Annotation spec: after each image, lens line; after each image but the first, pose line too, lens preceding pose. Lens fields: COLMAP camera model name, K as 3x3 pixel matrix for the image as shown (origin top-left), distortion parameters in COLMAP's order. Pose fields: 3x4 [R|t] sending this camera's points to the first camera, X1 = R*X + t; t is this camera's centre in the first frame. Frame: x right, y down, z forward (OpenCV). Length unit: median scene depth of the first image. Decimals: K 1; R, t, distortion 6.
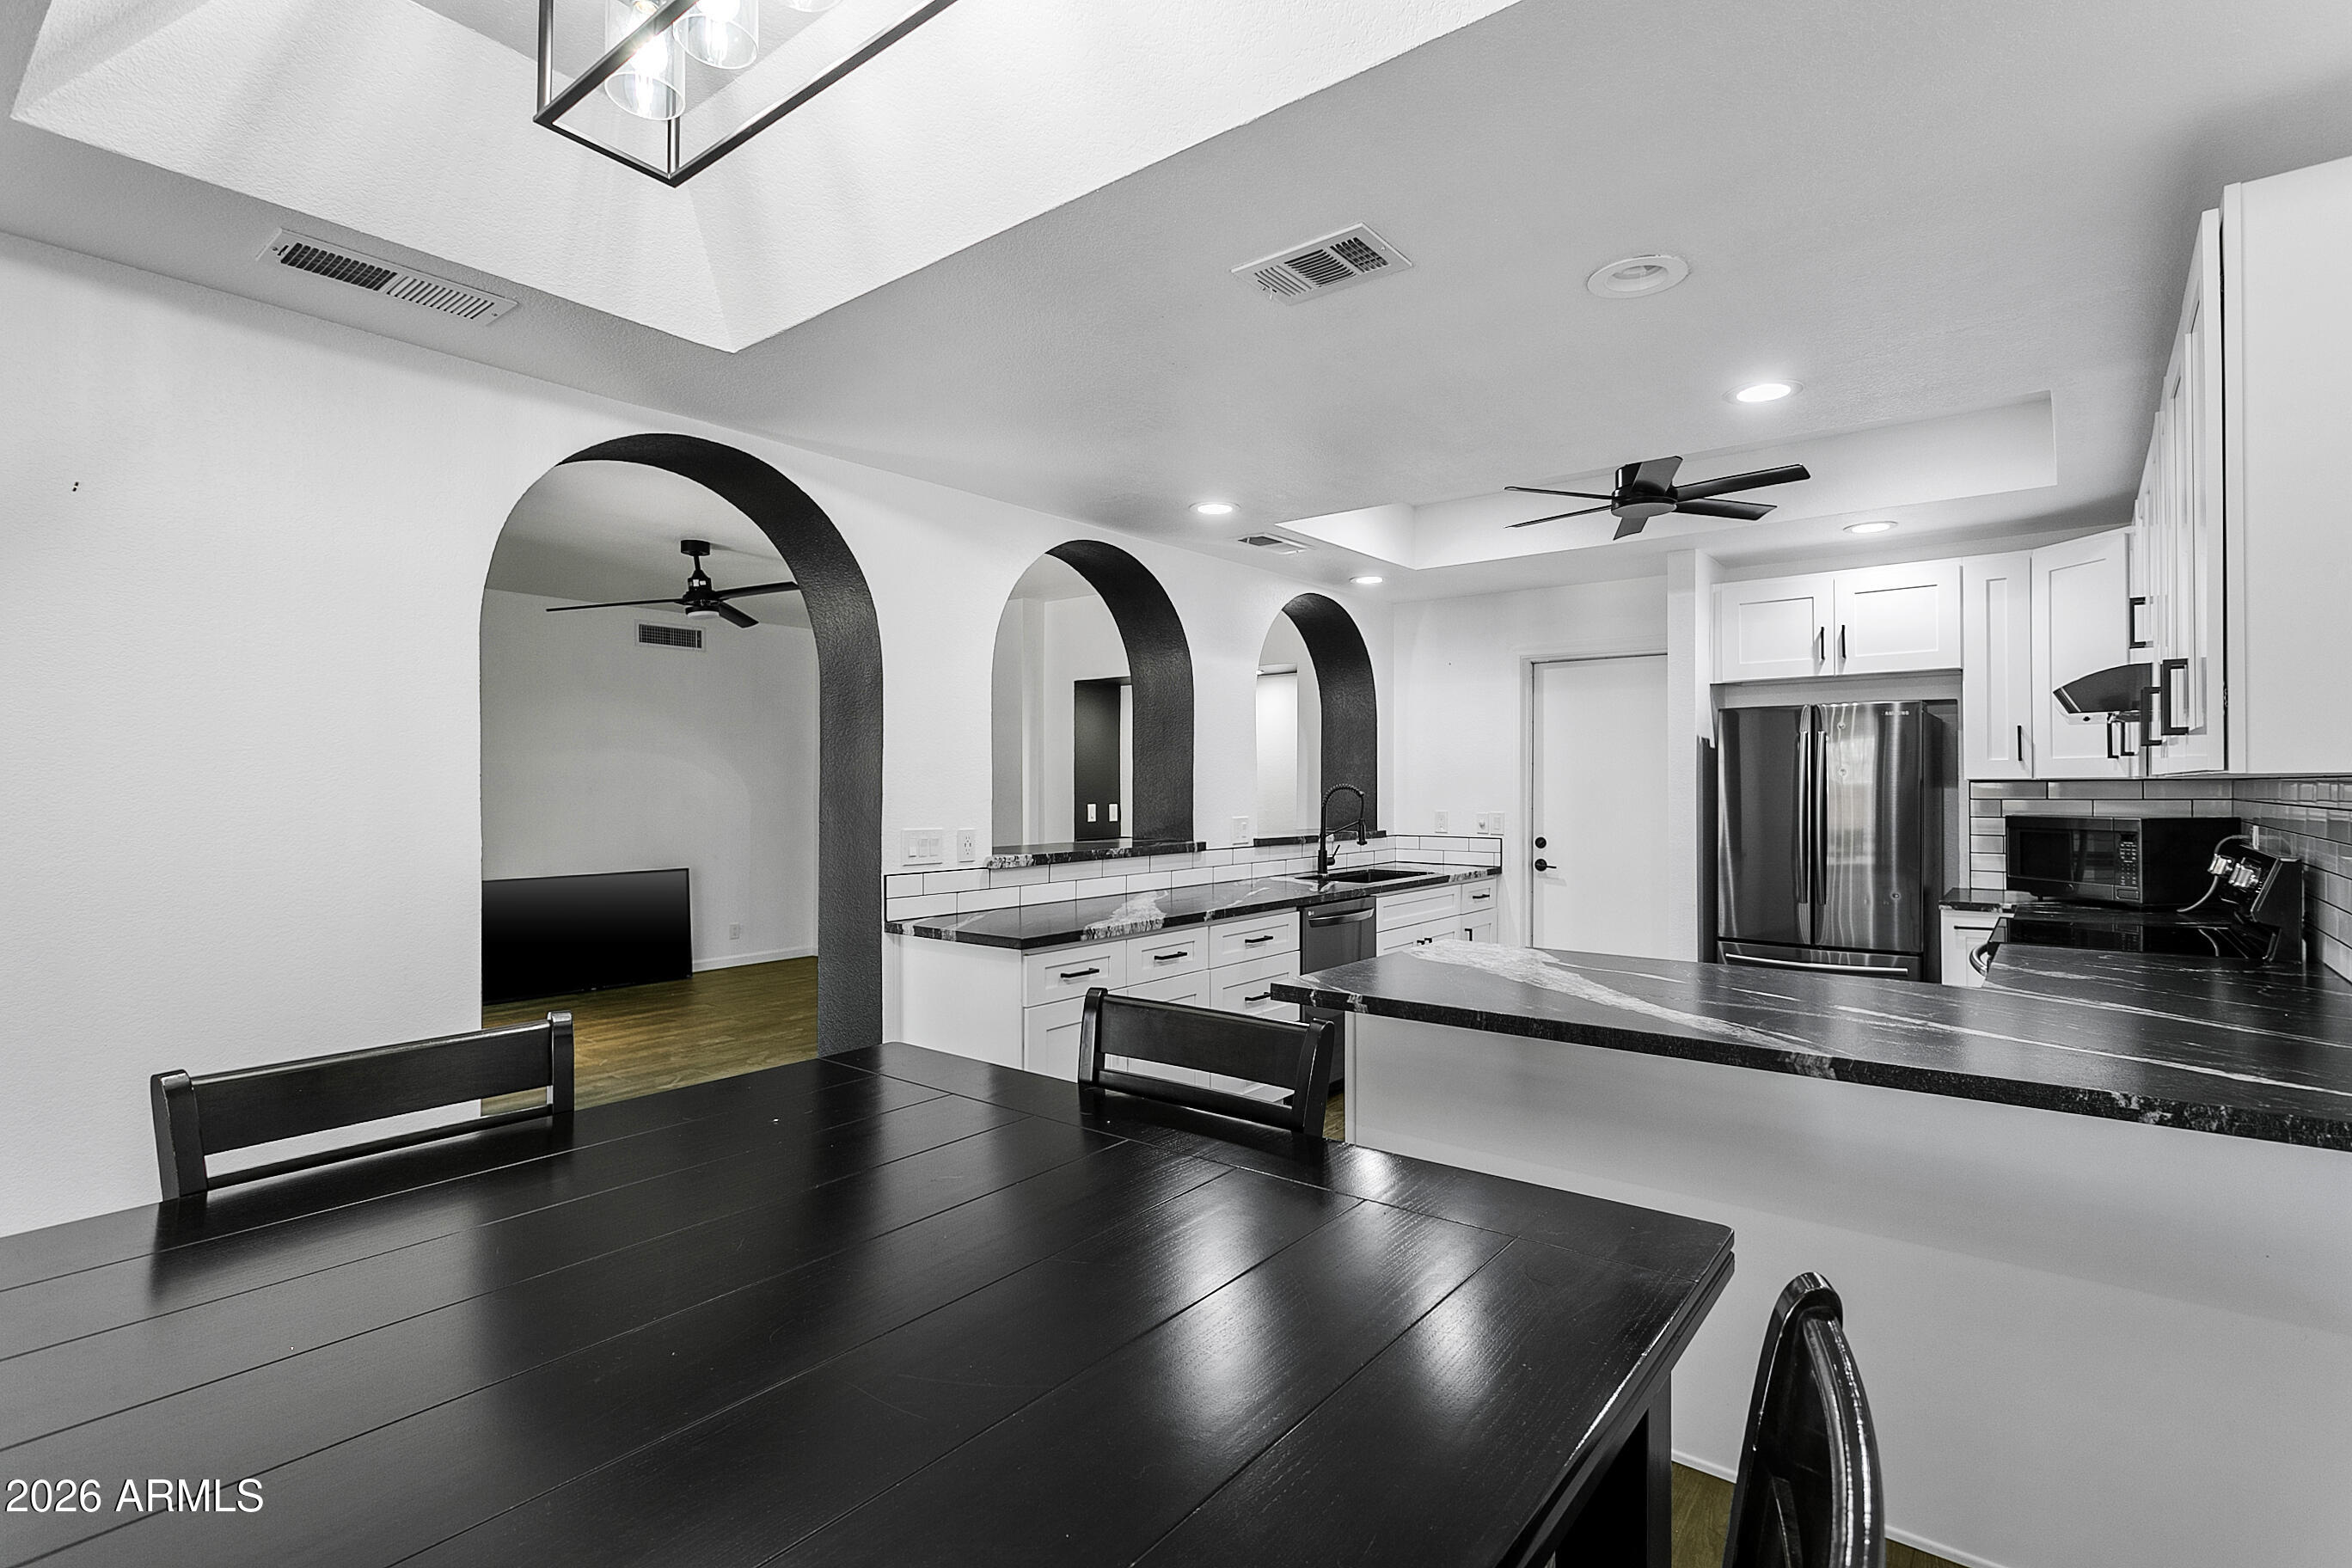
lens RADIAL K [[1130.5, 0, 1190.3], [0, 1130.5, 780.5], [0, 0, 1]] dist [0.000536, 0.003628]
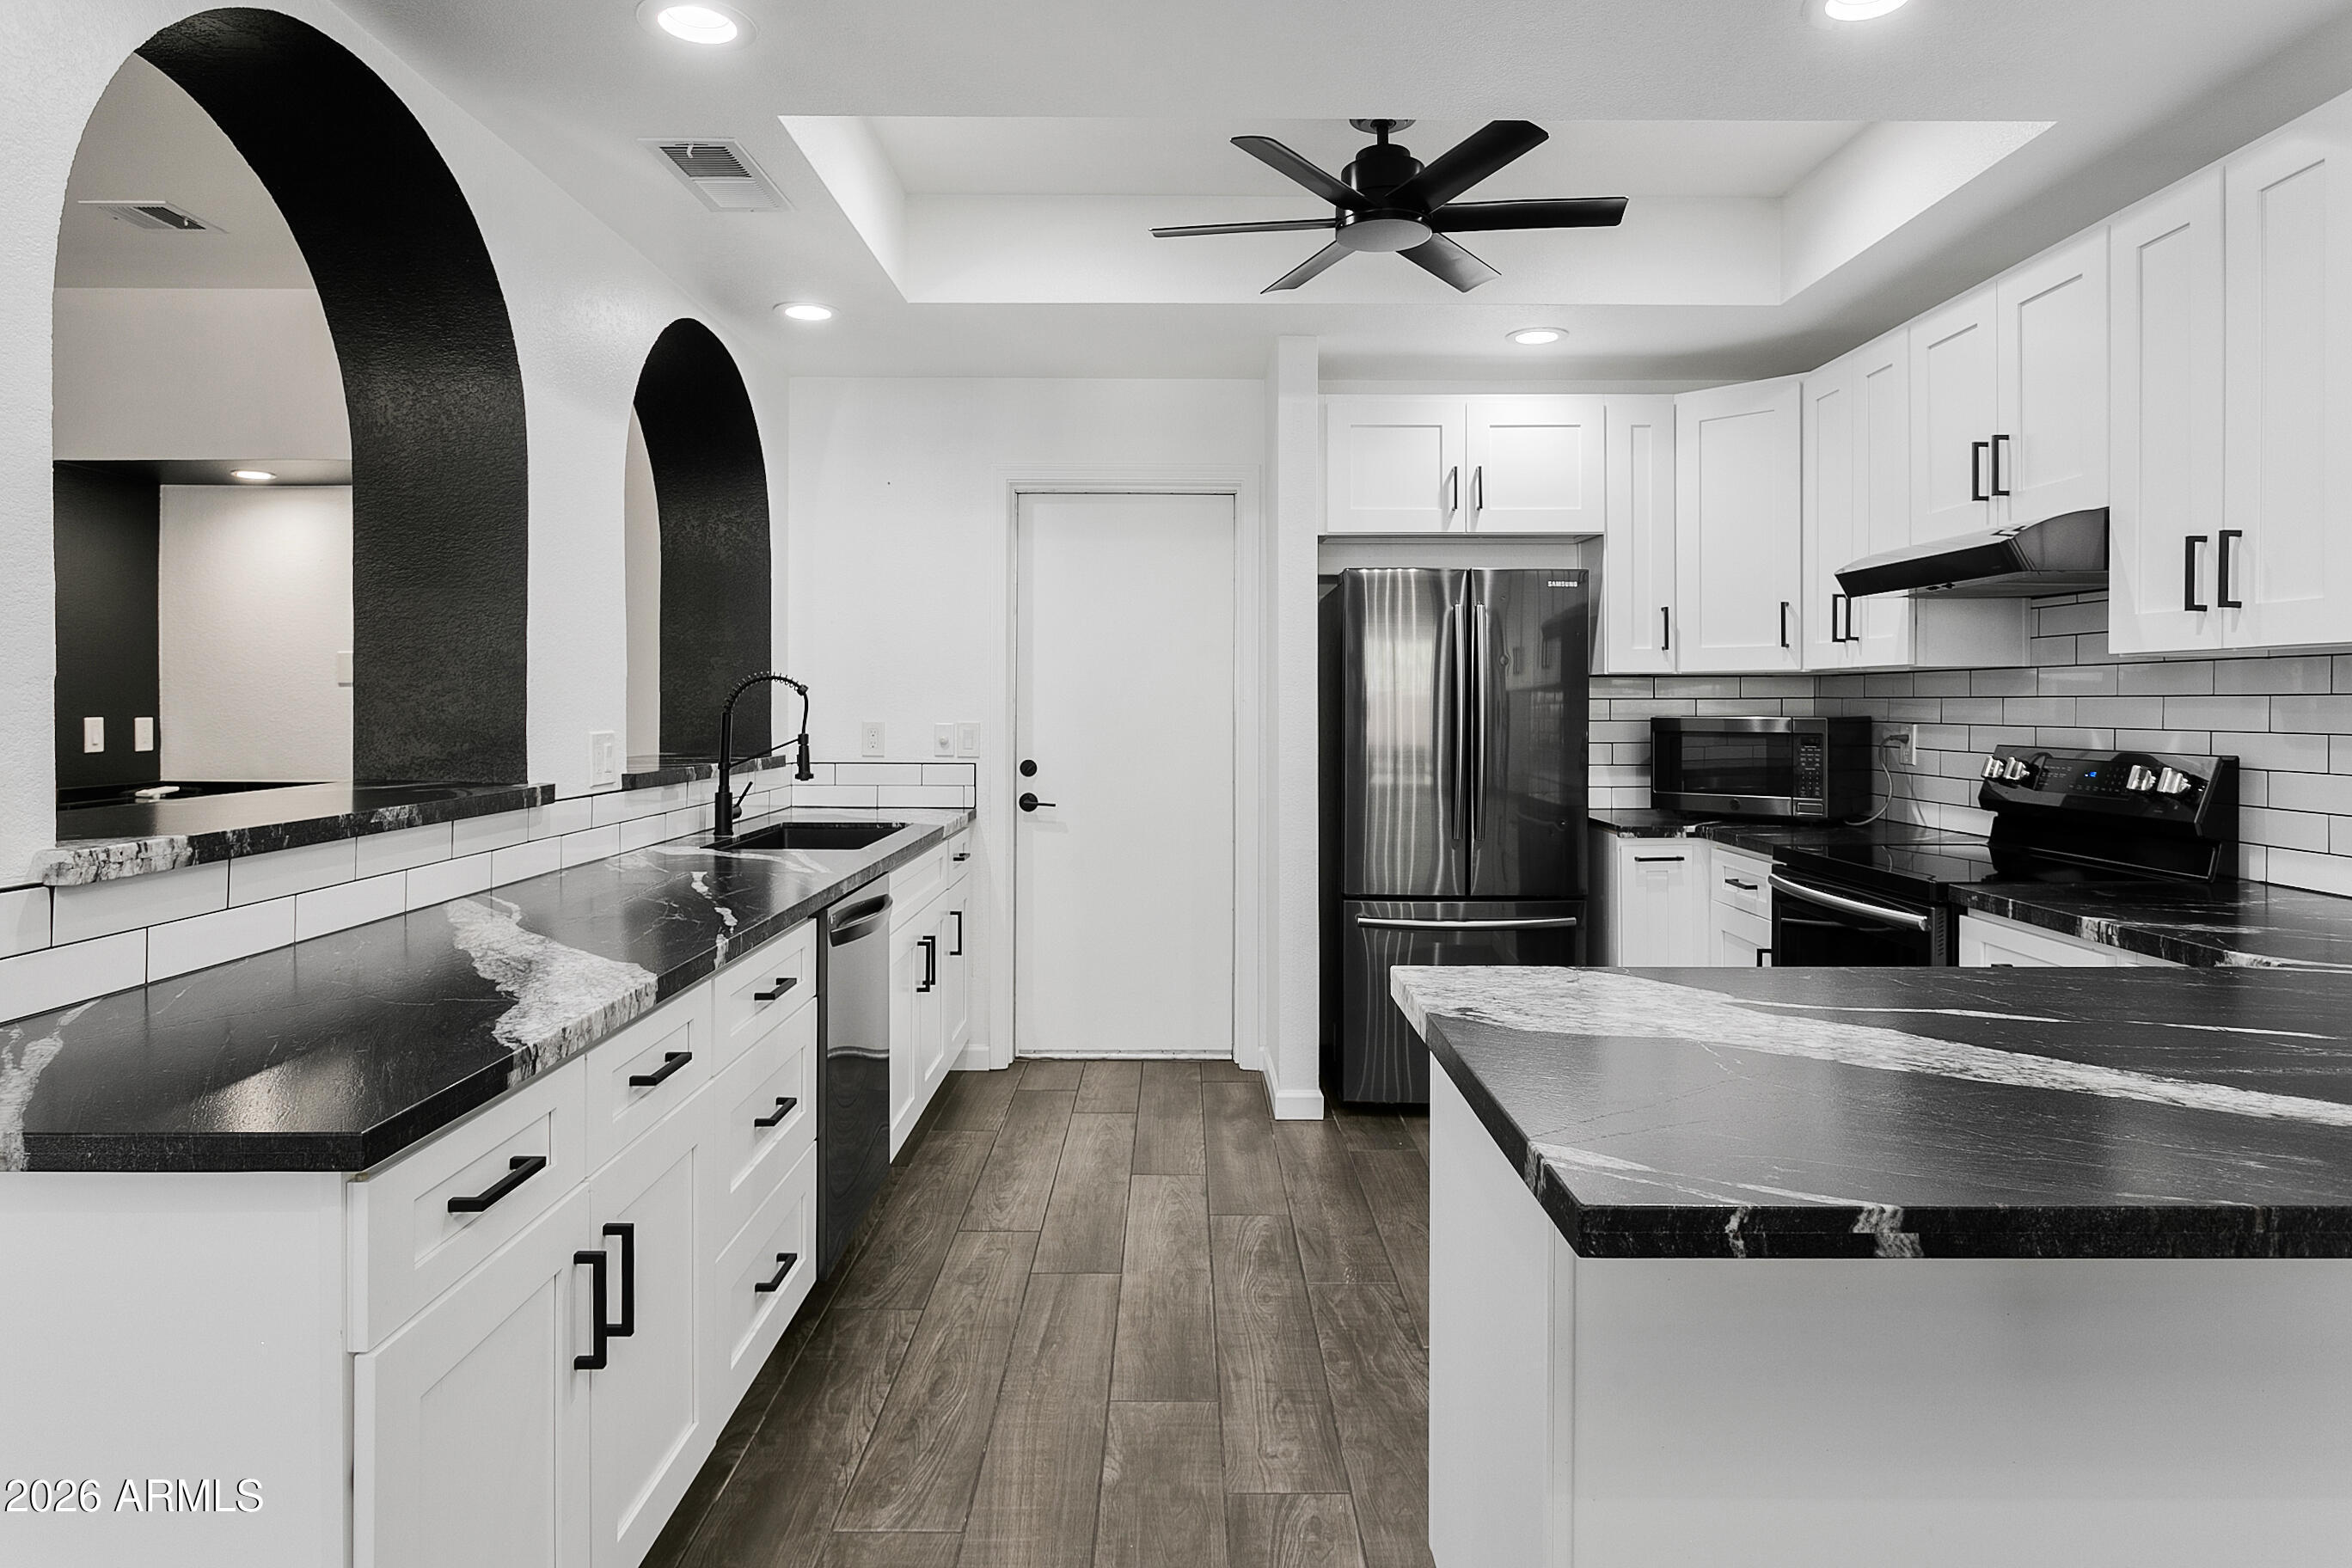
lens RADIAL K [[1361.9, 0, 1192.8], [0, 1361.9, 710.9], [0, 0, 1]] dist [-0.016580, 0.000974]
pose [[0.780519, -0.001181, 0.625131, -0.135579], [-0.005014, 0.999954, 0.008150, 0.018558], [-0.625112, -0.009495, 0.780477, 0.403778]]
